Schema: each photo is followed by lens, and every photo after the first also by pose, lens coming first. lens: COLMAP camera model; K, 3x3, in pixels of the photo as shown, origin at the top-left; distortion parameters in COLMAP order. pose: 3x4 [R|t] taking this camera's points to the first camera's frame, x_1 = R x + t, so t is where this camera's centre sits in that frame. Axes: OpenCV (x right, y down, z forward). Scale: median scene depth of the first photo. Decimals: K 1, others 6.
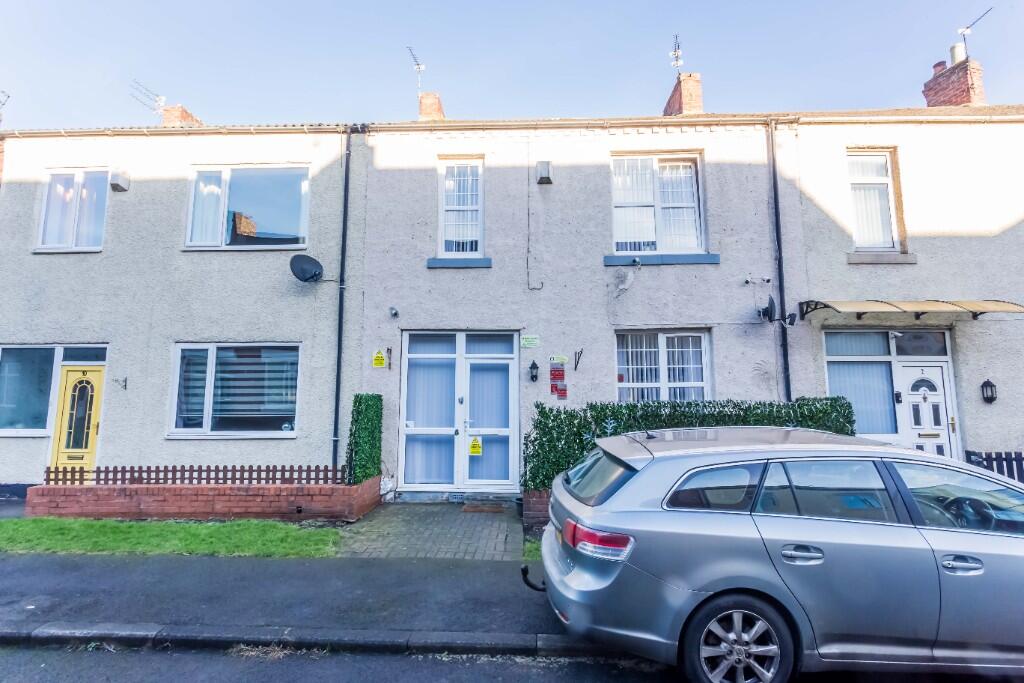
lens RADIAL K [[529.7, 0, 511.1], [0, 529.7, 338.9], [0, 0, 1]] dist [0.001896, 0.000580]
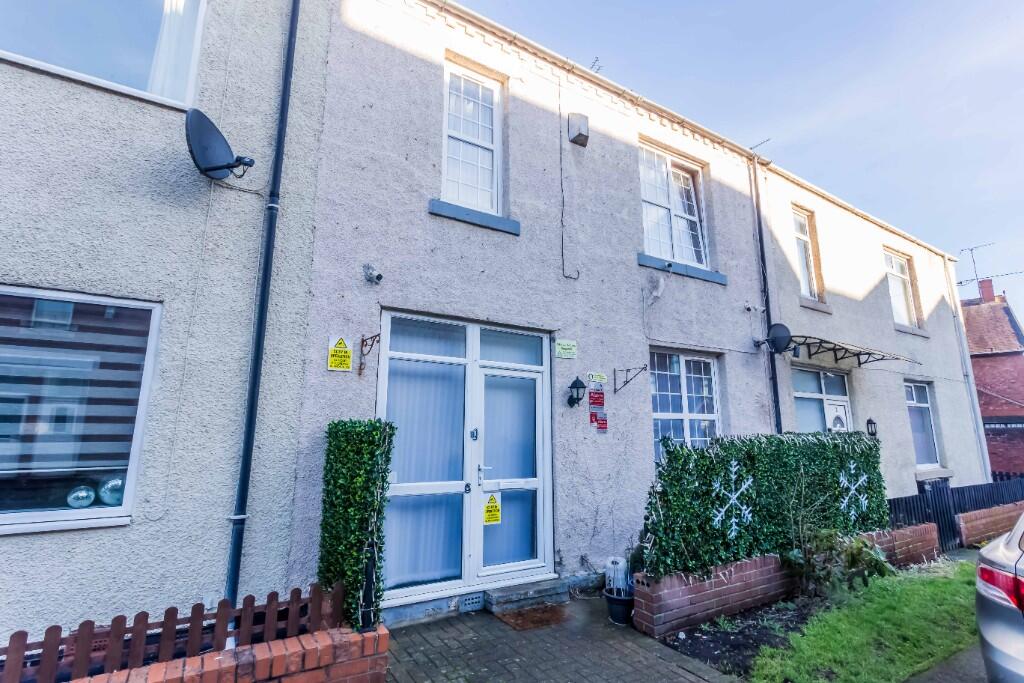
lens RADIAL K [[520.1, 0, 529.0], [0, 520.1, 321.8], [0, 0, 1]] dist [0.003188, 0.001795]
pose [[0.803706, 0.127775, 0.581146, -0.406671], [-0.079295, 0.990960, -0.108217, 0.046740], [-0.589719, 0.040893, 0.806572, 0.465831]]
